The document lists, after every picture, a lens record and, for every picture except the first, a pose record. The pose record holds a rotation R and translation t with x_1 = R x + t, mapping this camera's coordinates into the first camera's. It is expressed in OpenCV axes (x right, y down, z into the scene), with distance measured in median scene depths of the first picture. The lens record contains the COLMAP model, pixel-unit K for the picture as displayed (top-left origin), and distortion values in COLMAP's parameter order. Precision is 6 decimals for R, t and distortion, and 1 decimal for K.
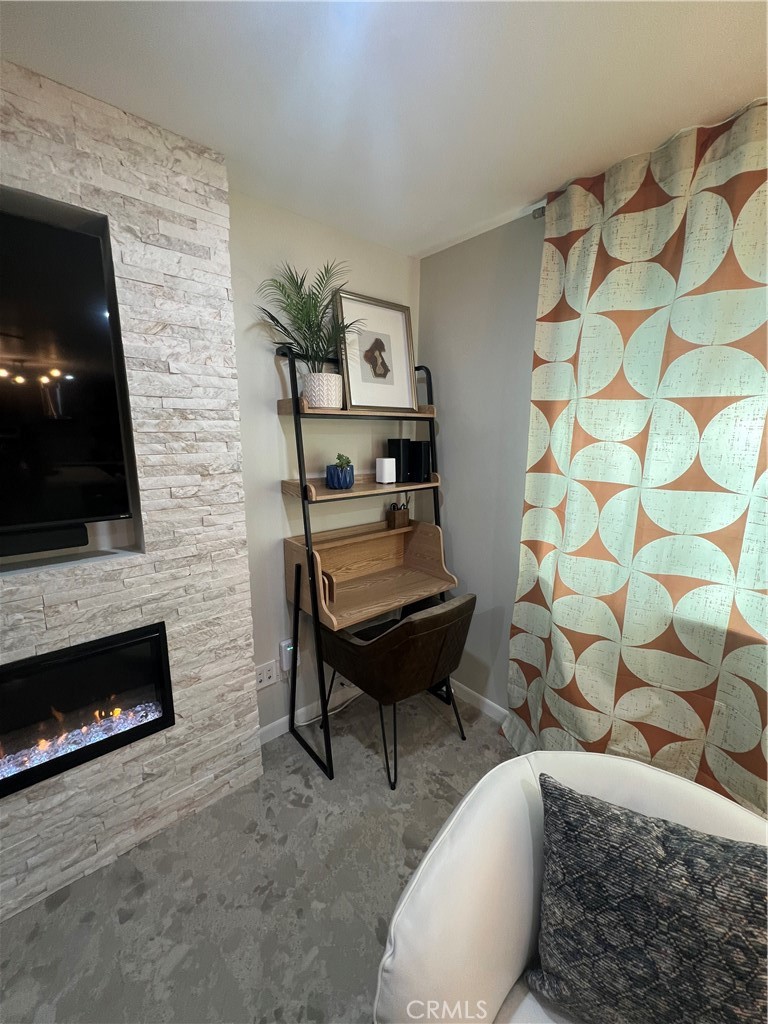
lens RADIAL K [[407.1, 0, 386.3], [0, 407.1, 510.7], [0, 0, 1]] dist [-0.002253, -0.000308]
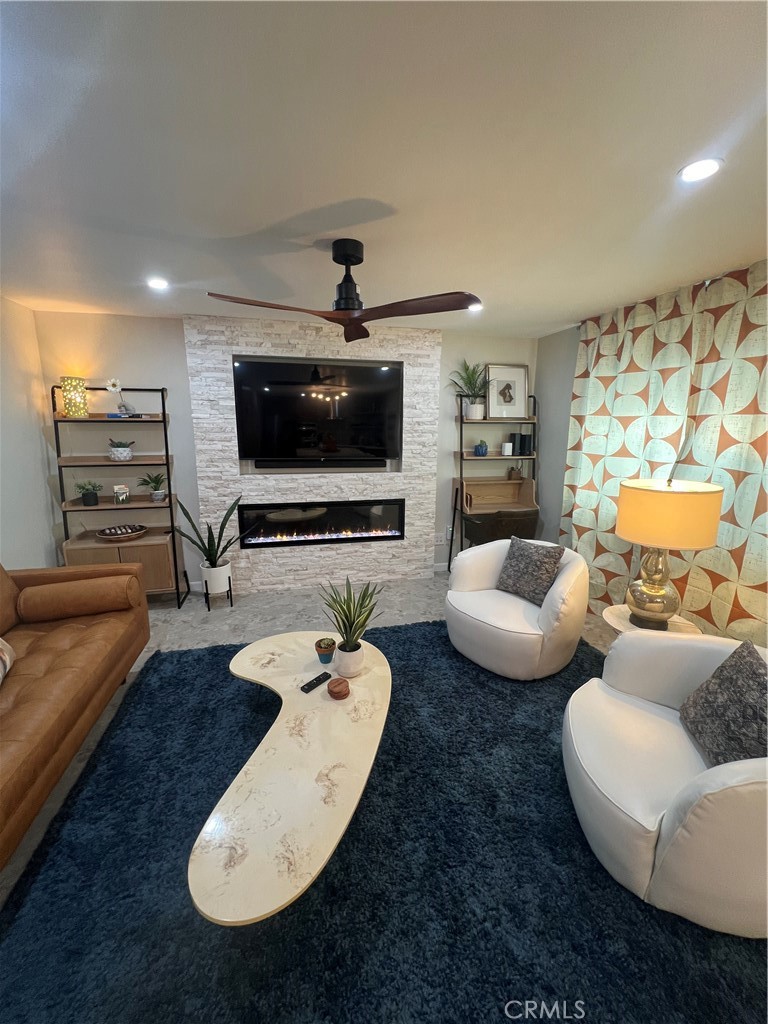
lens RADIAL K [[408.8, 0, 383.9], [0, 408.8, 511.8], [0, 0, 1]] dist [-0.008985, -0.000846]
pose [[0.881103, 0.097018, -0.462866, 0.544361], [-0.091771, 0.995203, 0.033904, 0.247020], [0.463935, 0.012605, 0.885780, -1.335939]]
